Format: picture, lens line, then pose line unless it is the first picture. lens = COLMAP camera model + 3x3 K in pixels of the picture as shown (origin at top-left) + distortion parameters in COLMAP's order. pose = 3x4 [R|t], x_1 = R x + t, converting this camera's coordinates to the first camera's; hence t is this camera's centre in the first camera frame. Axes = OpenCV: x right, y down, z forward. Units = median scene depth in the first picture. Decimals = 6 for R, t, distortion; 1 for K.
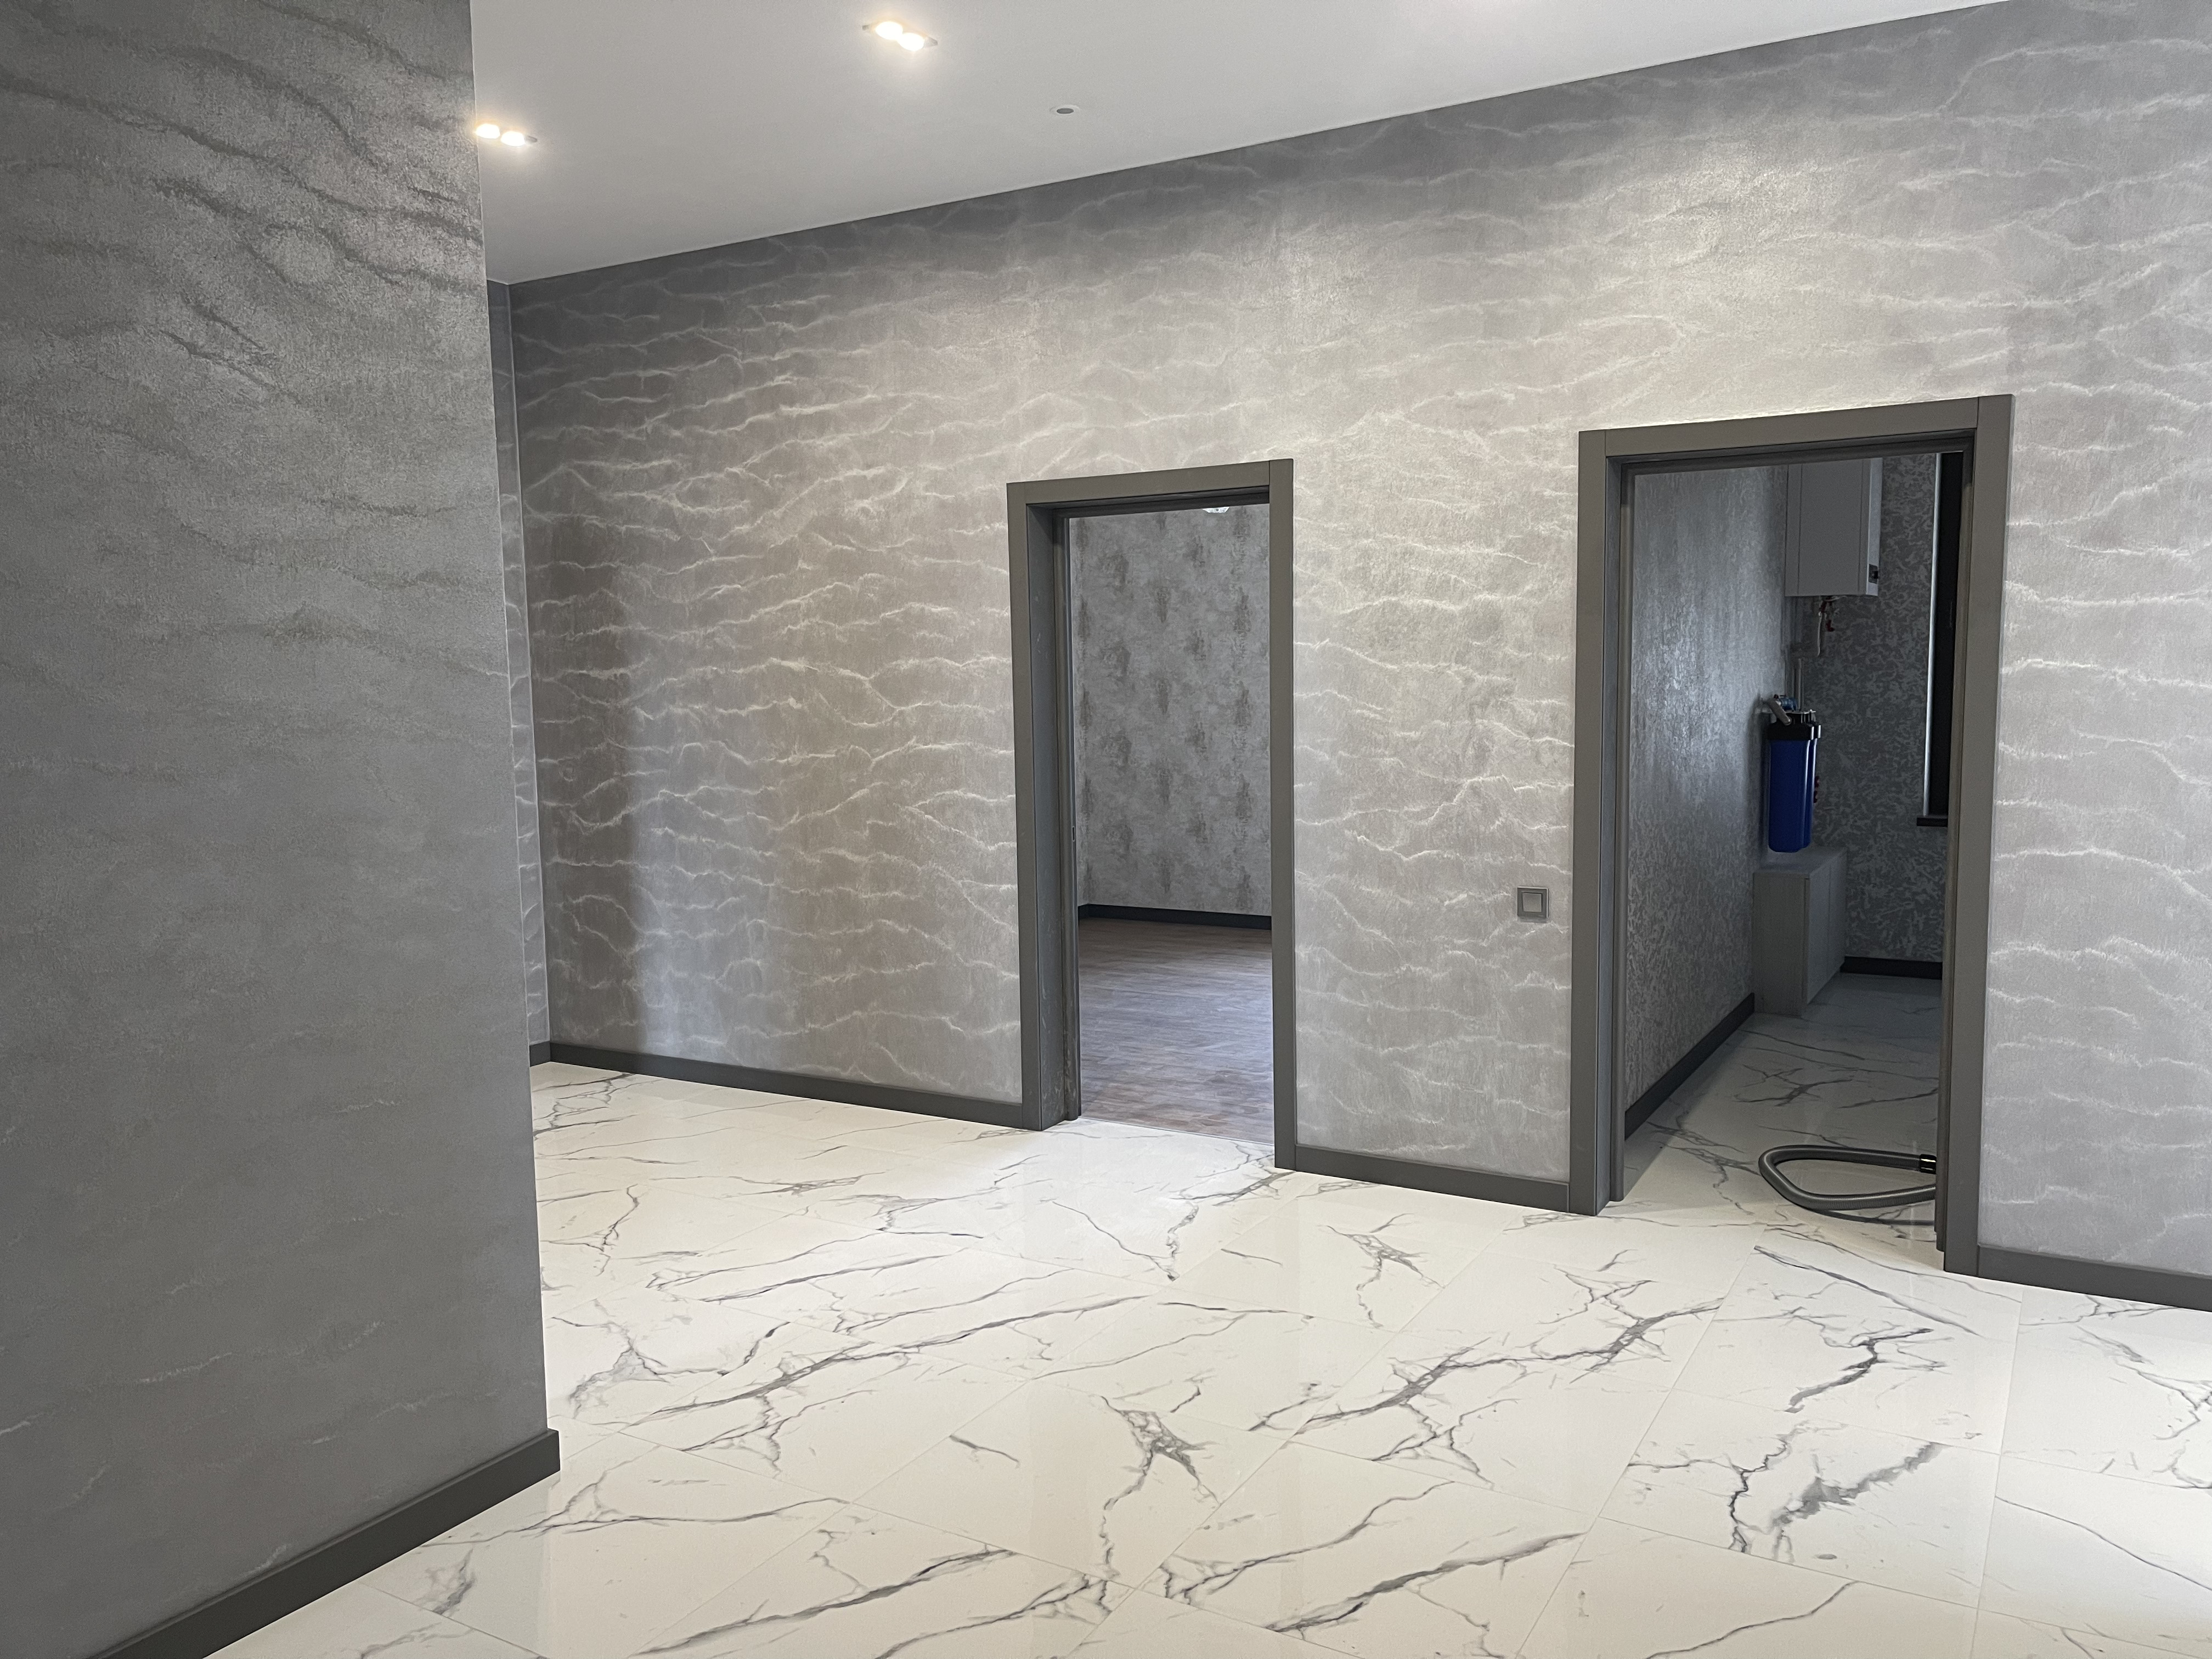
lens RADIAL K [[1664.8, 0, 1106.0], [0, 1664.8, 829.5], [0, 0, 1]] dist [0.075477, -0.090655]
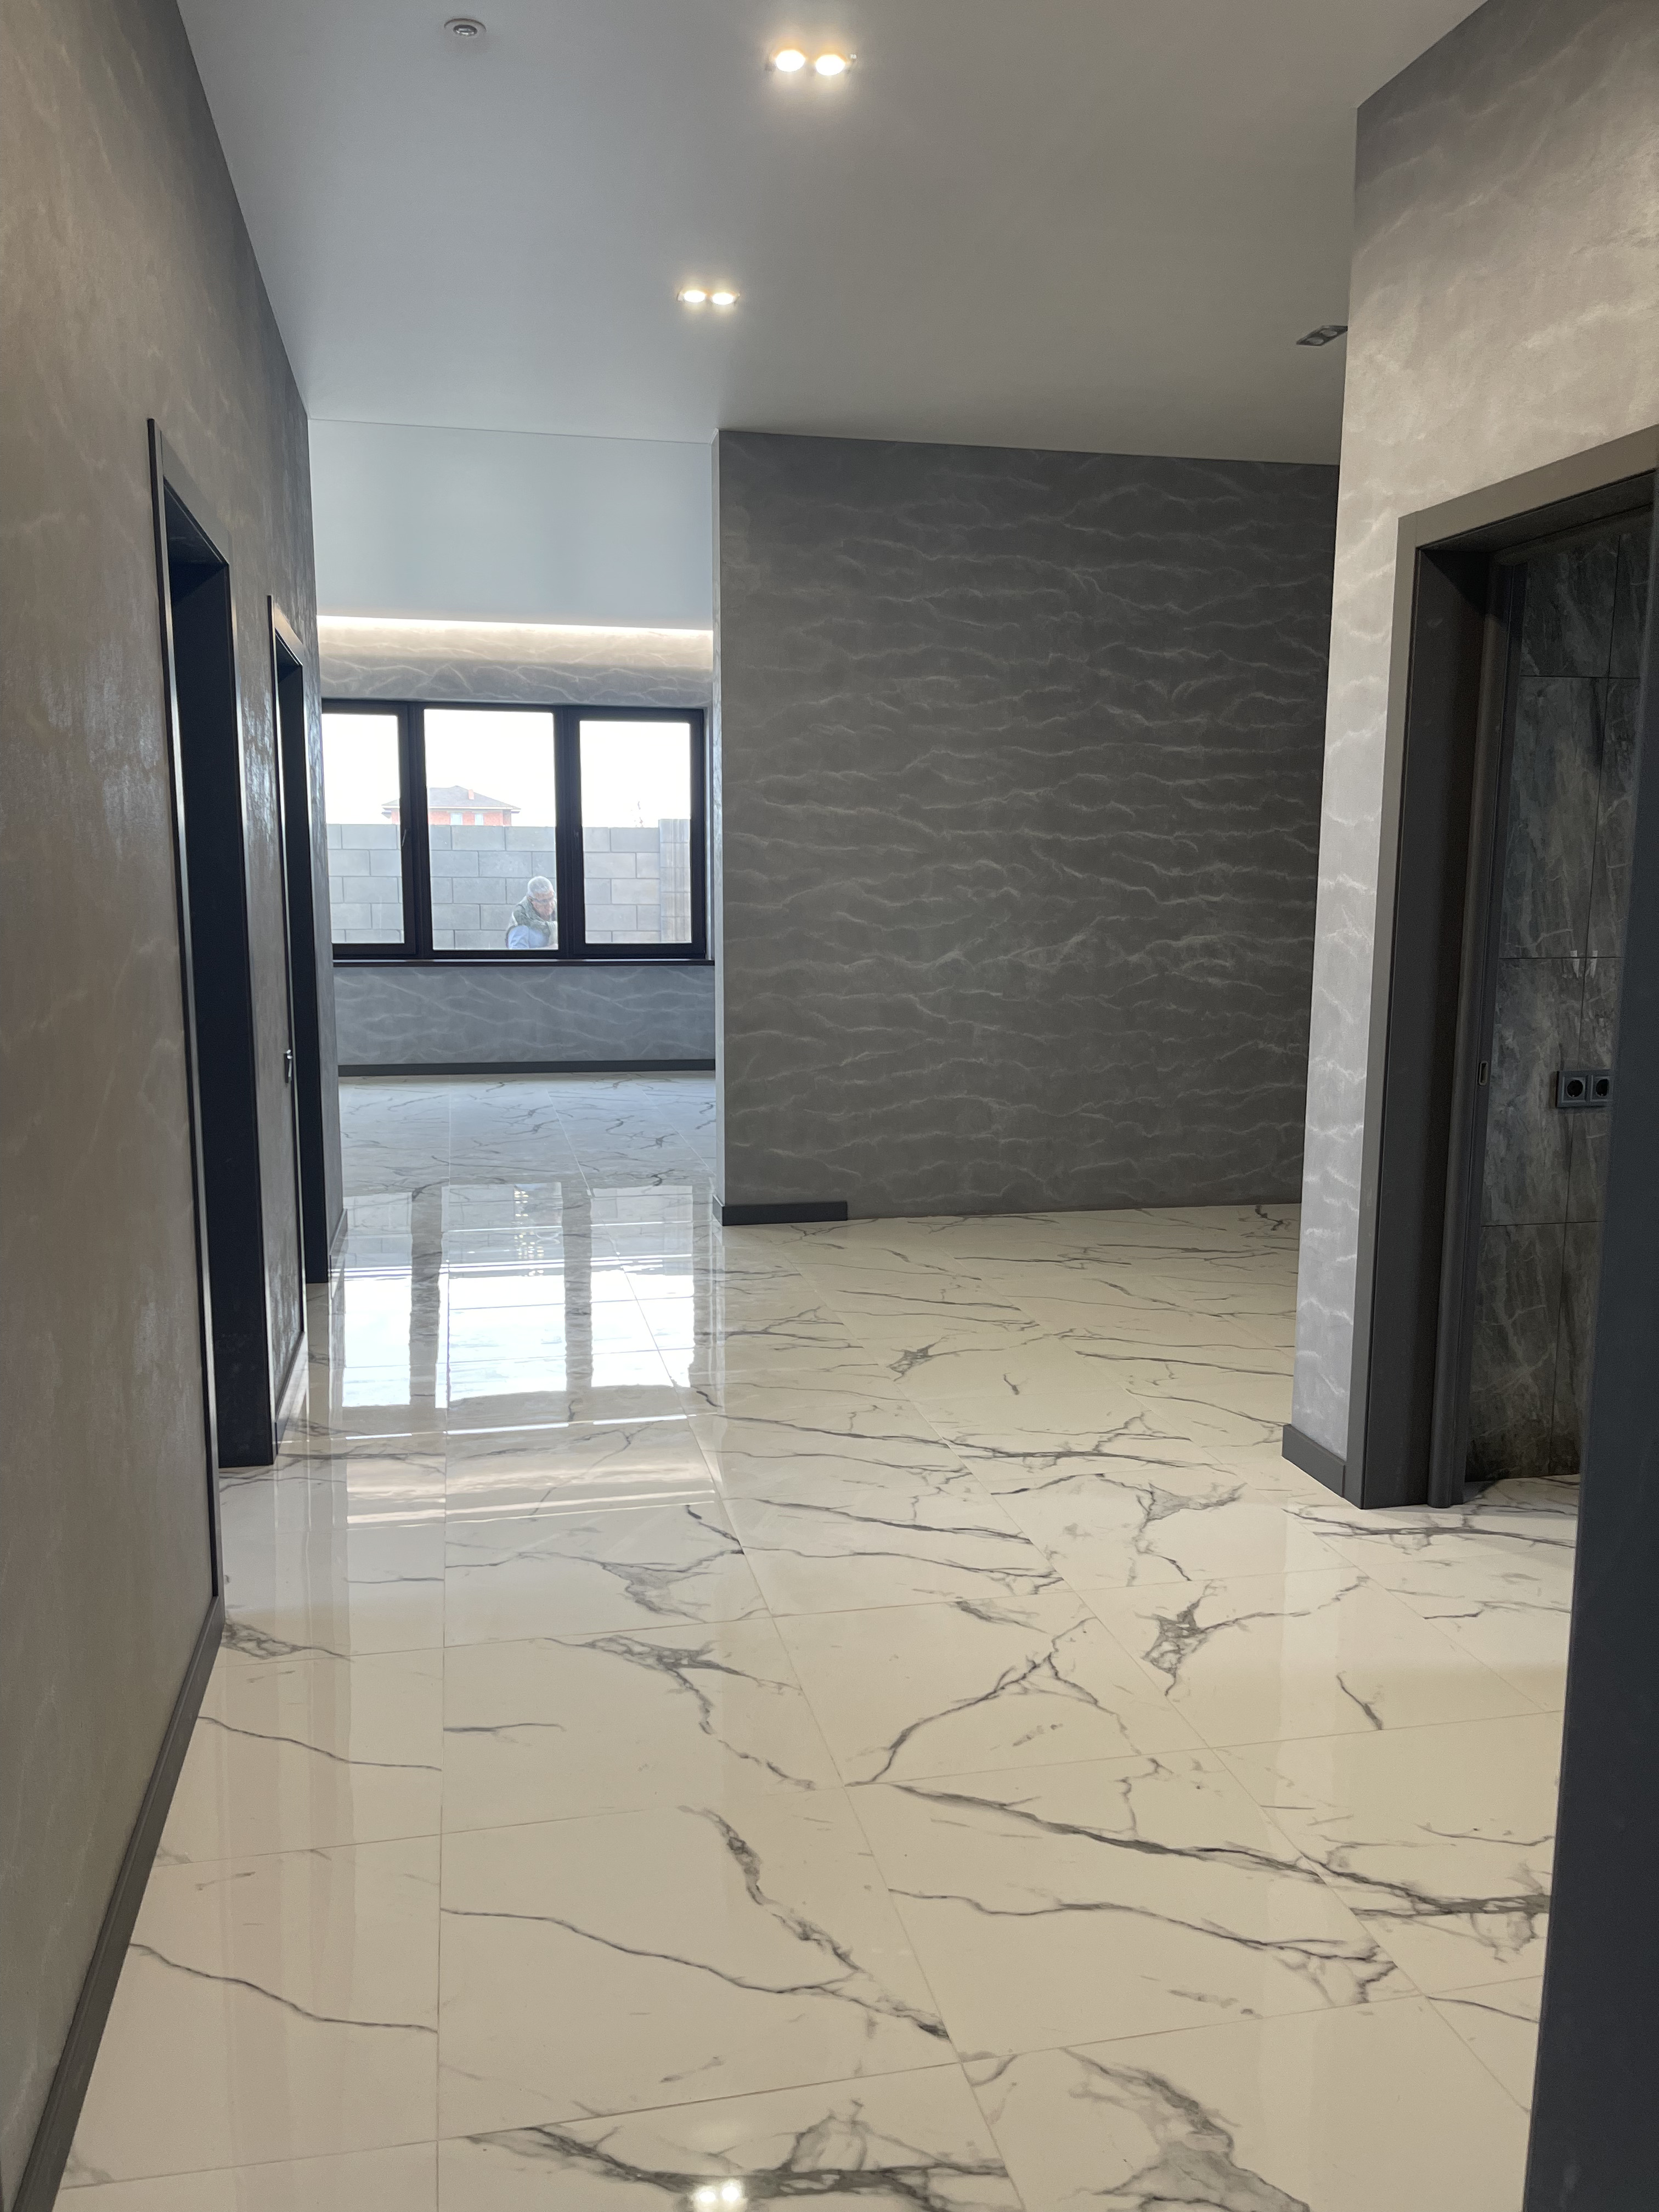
lens RADIAL K [[1664.8, 0, 814.0], [0, 1664.8, 1119.1], [0, 0, 1]] dist [0.075477, -0.090655]
pose [[-0.678652, -0.094912, 0.728301, -0.841674], [0.076006, 0.977215, 0.198175, -0.121103], [-0.730516, 0.189848, -0.655975, 1.752887]]
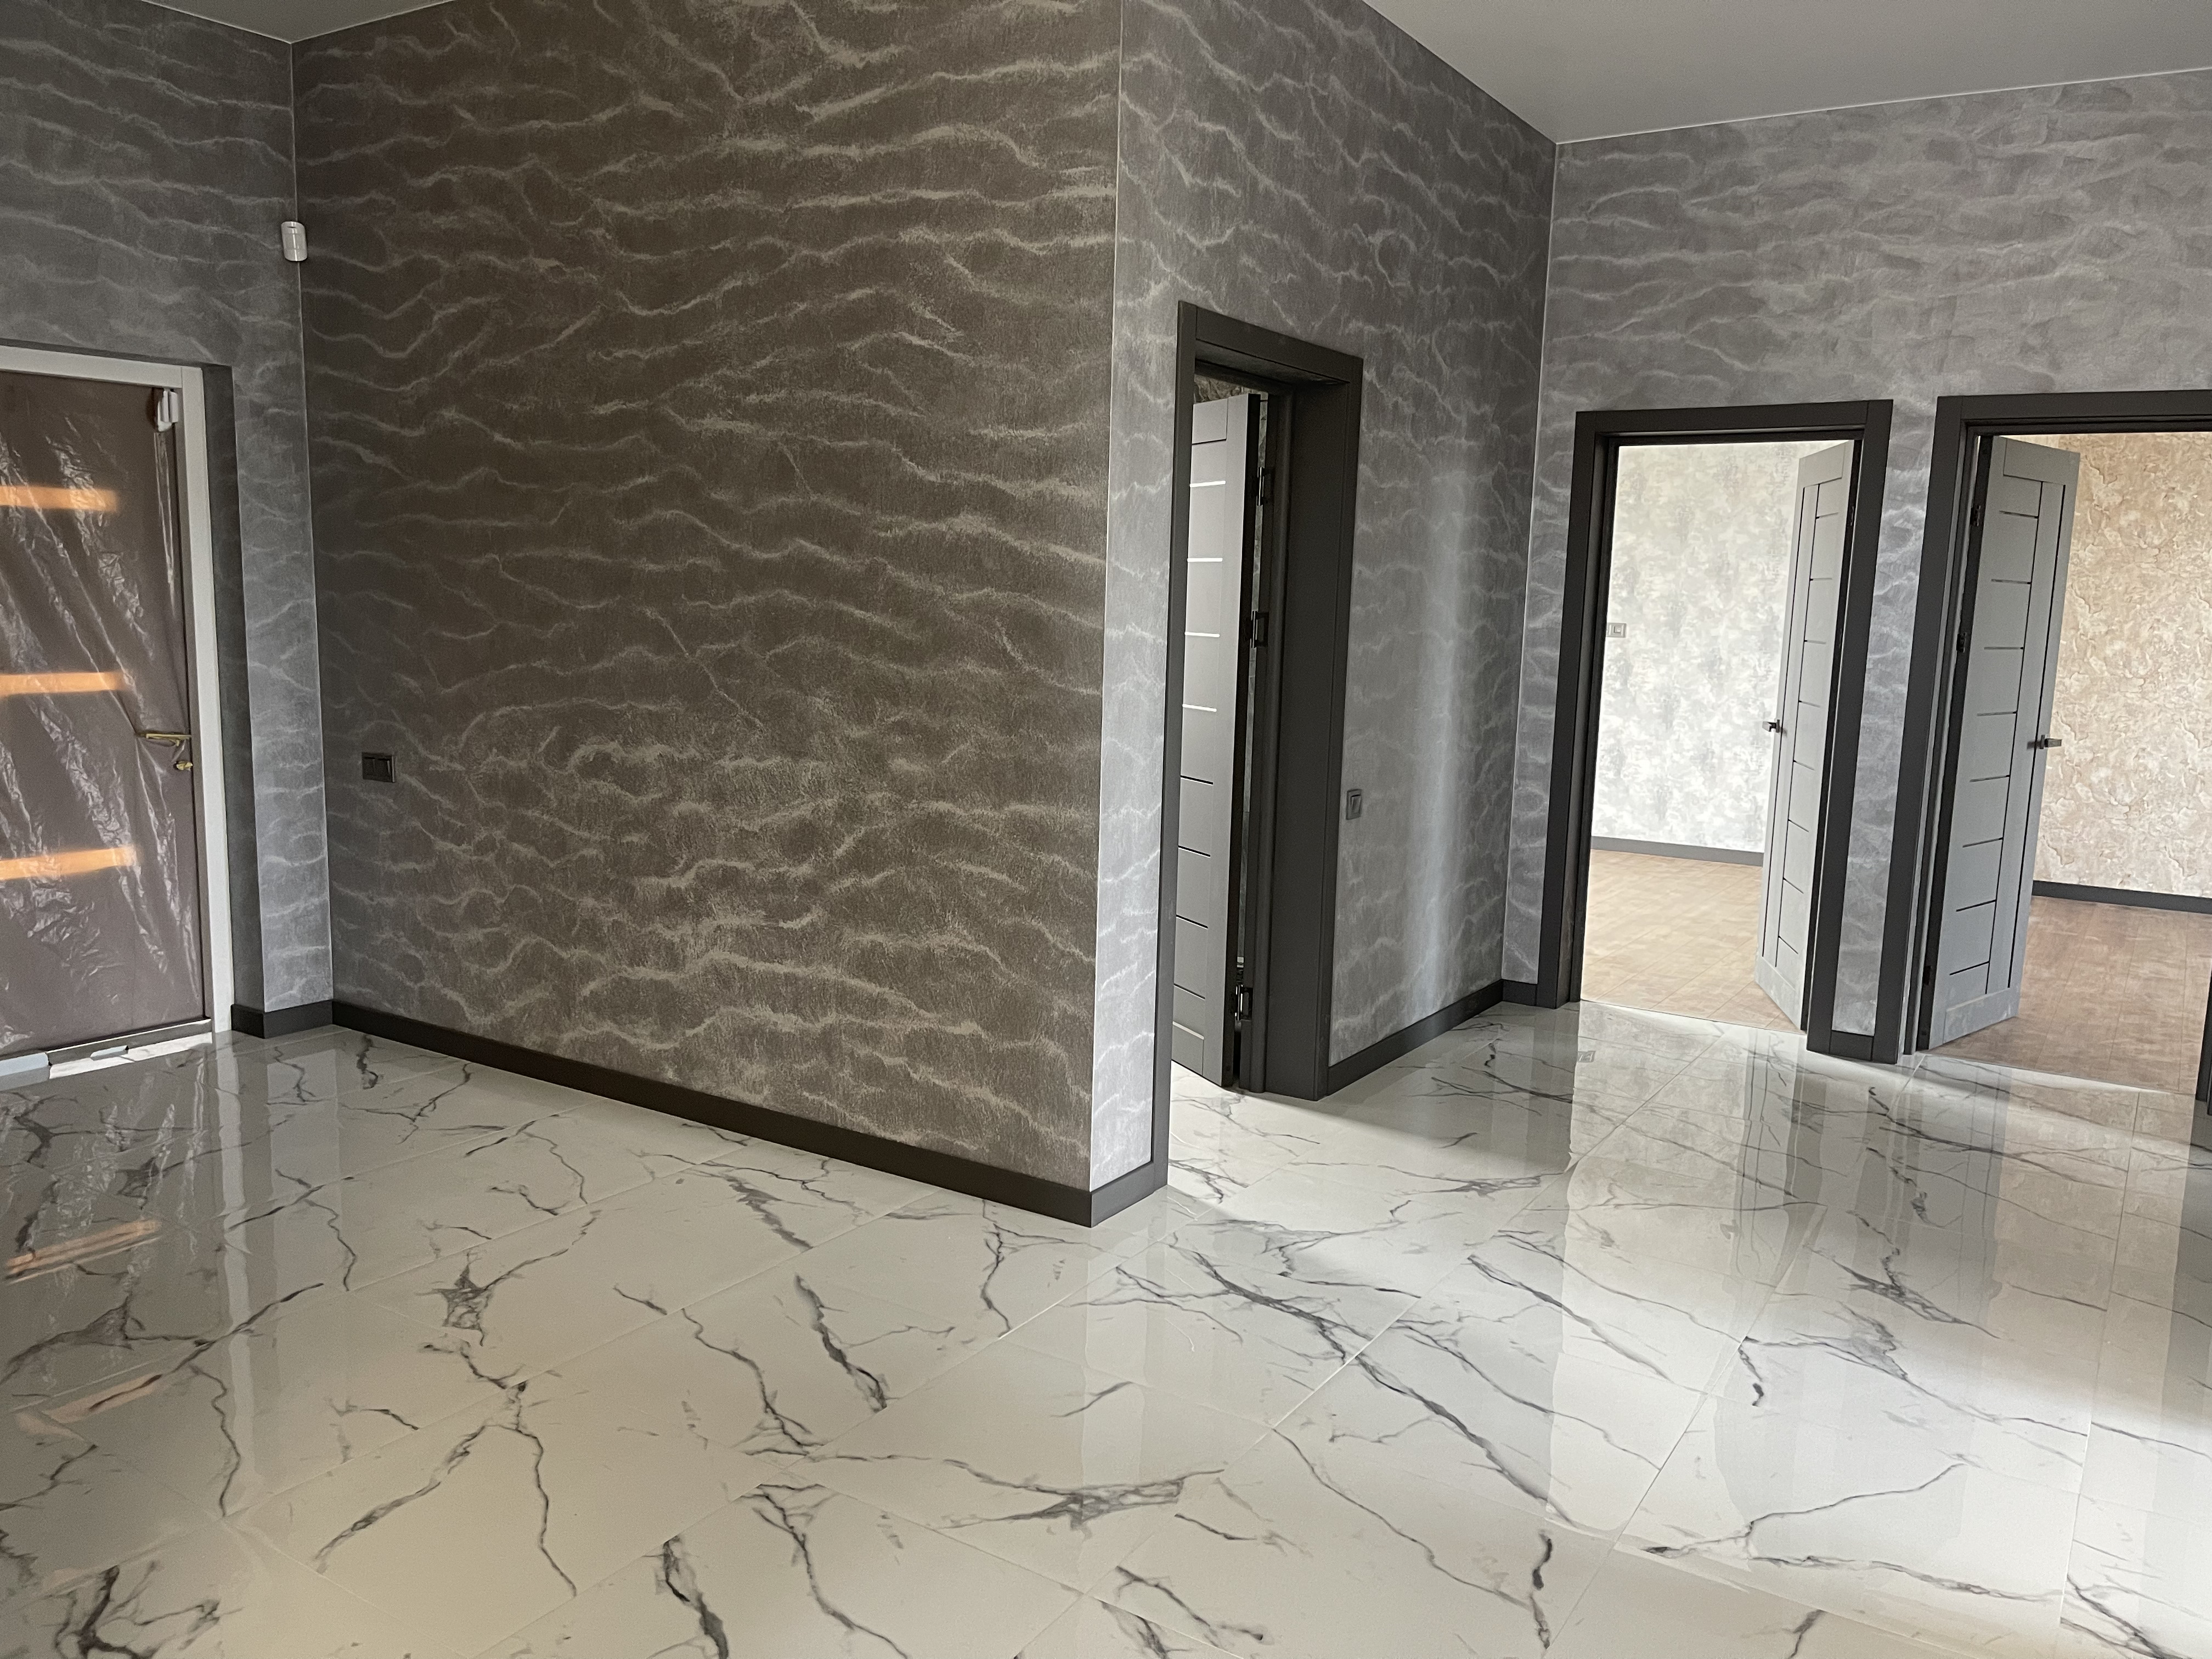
lens RADIAL K [[1654.2, 0, 1106.0], [0, 1654.2, 829.5], [0, 0, 1]] dist [0.065880, -0.074591]
pose [[-0.044288, 0.156979, -0.986608, 0.694140], [-0.118680, 0.979757, 0.161216, -0.079817], [0.991944, 0.124231, -0.024762, 0.868553]]
